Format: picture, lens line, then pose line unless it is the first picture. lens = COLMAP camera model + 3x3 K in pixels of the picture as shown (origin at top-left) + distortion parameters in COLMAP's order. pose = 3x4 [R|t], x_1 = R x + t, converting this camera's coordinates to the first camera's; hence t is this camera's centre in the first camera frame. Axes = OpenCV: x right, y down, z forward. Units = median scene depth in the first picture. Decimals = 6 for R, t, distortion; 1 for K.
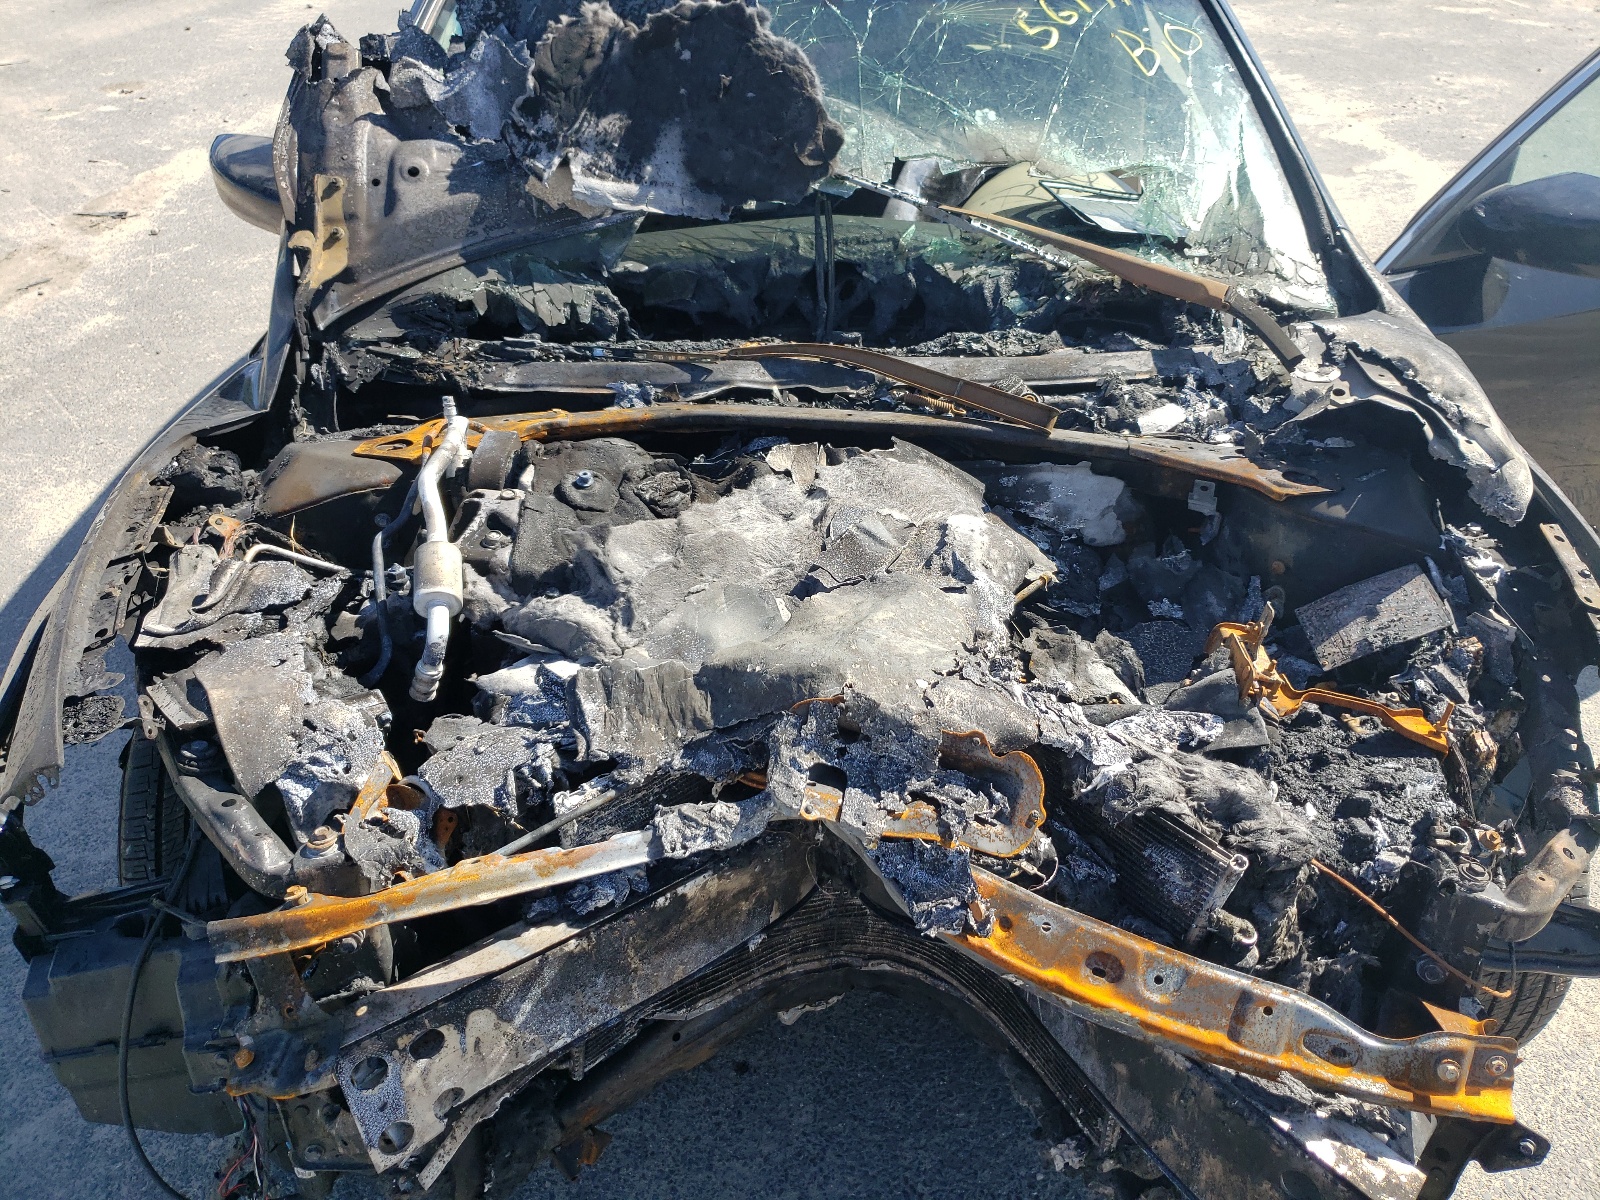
lens RADIAL K [[1270.7, 0, 797.1], [0, 1270.7, 584.3], [0, 0, 1]] dist [0.003799, 0.012415]
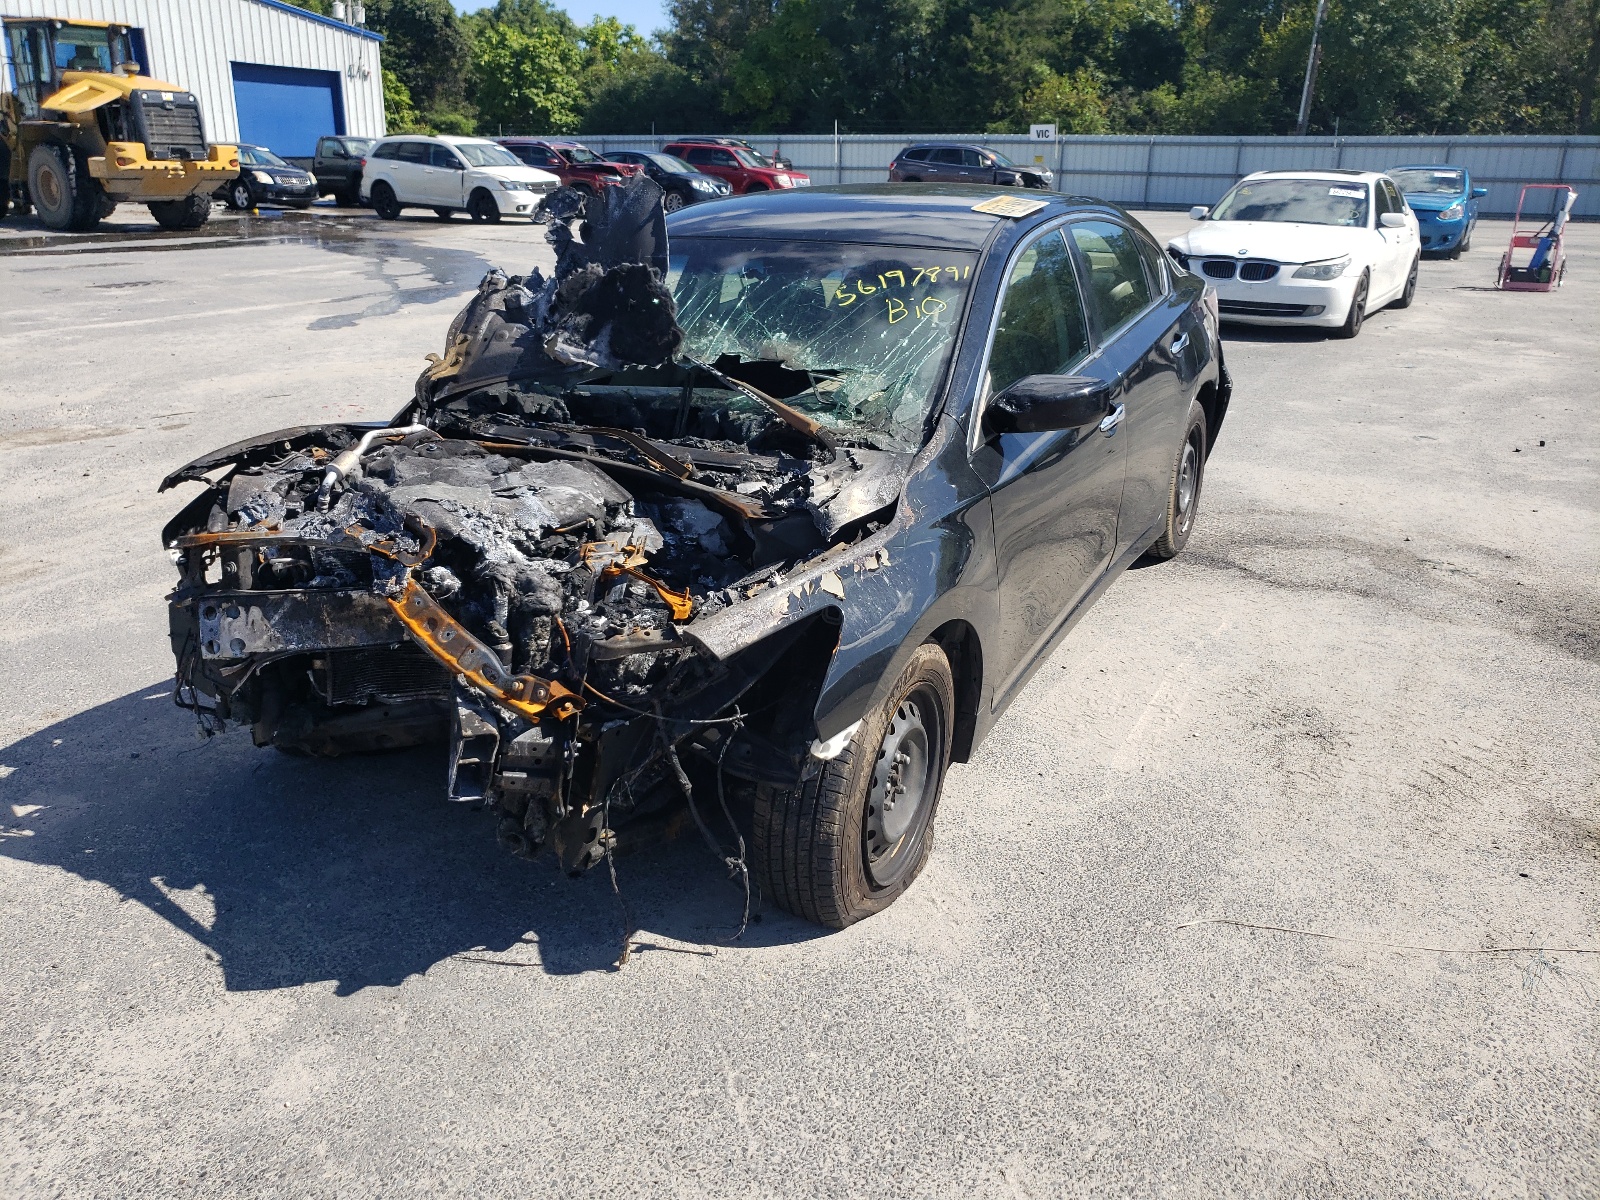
lens RADIAL K [[1197.8, 0, 748.4], [0, 1197.8, 601.8], [0, 0, 1]] dist [0.031908, 0.001198]
pose [[0.855679, 0.175984, -0.486666, 1.045065], [-0.281401, 0.947449, -0.152164, 0.256142], [0.434313, 0.267152, 0.860234, -0.358515]]
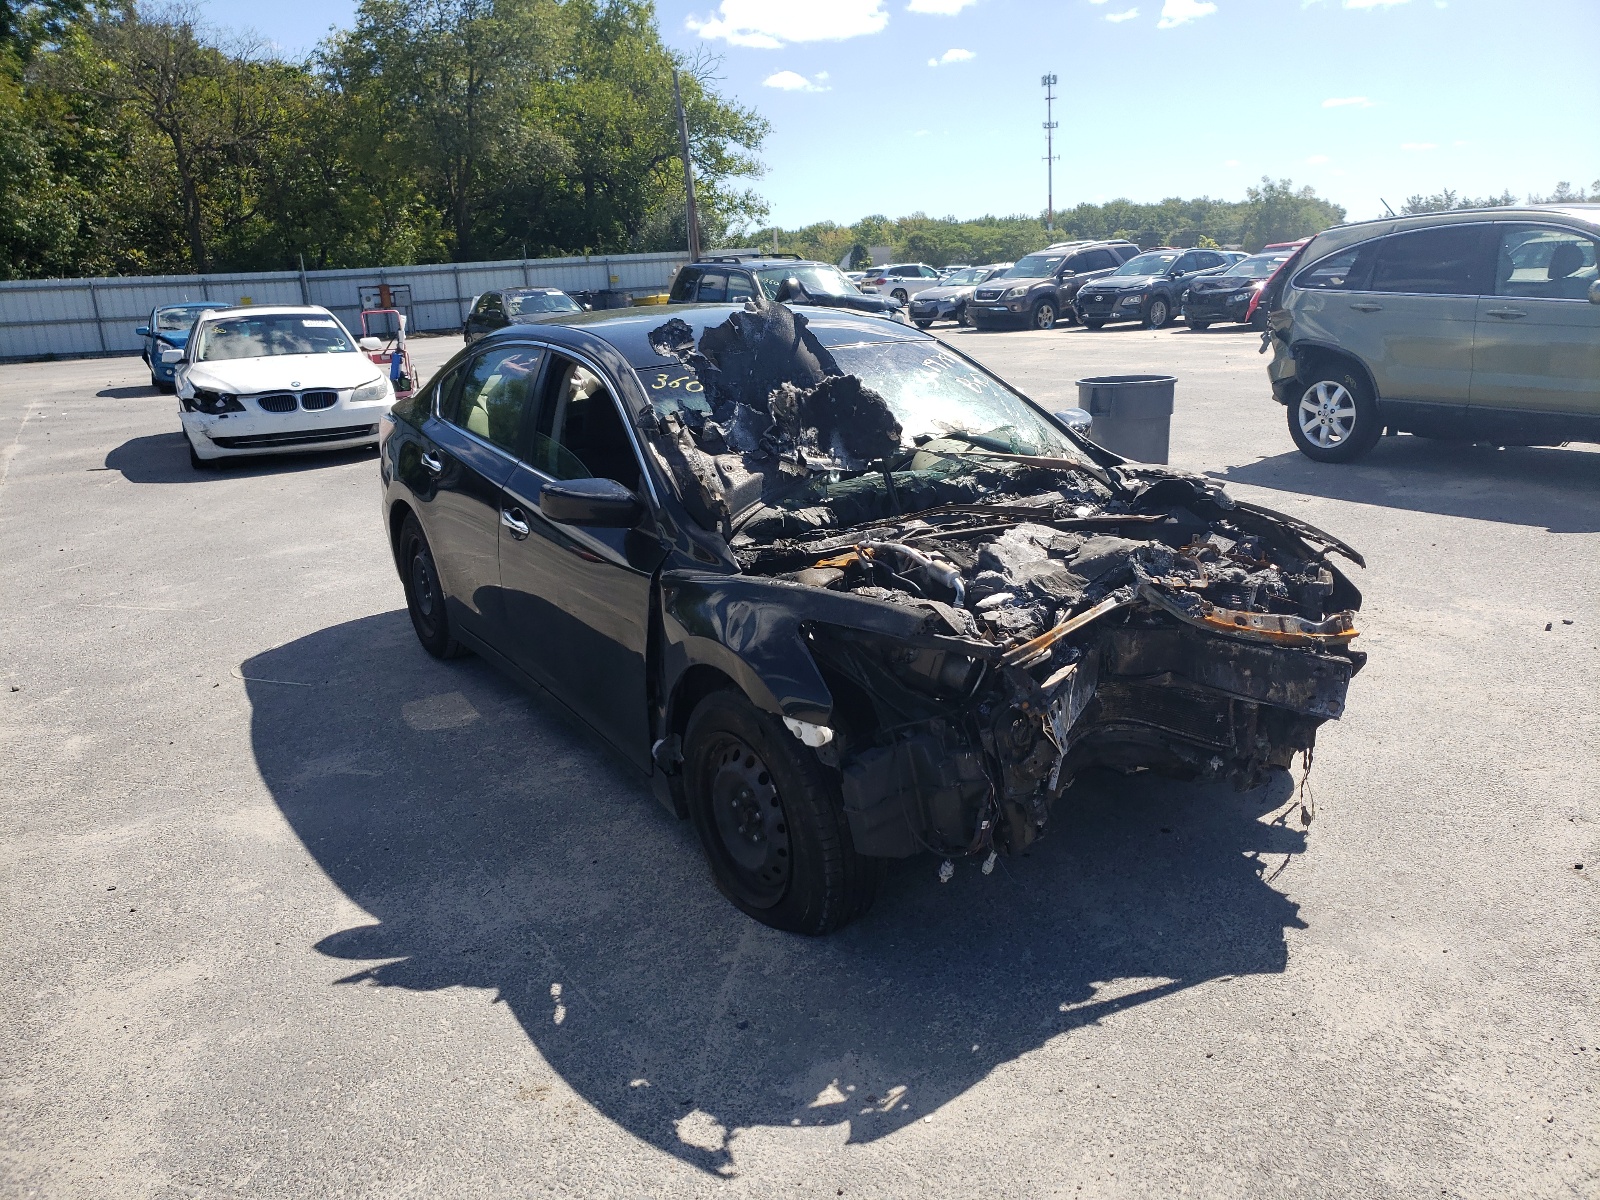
lens RADIAL K [[1283.4, 0, 800.0], [0, 1283.4, 600.0], [0, 0, 1]] dist [0.015100, 0.010538]
pose [[0.867001, -0.183206, 0.463406, -1.178985], [0.323398, 0.914382, -0.243557, 0.388409], [-0.379108, 0.361028, 0.852018, -0.672833]]
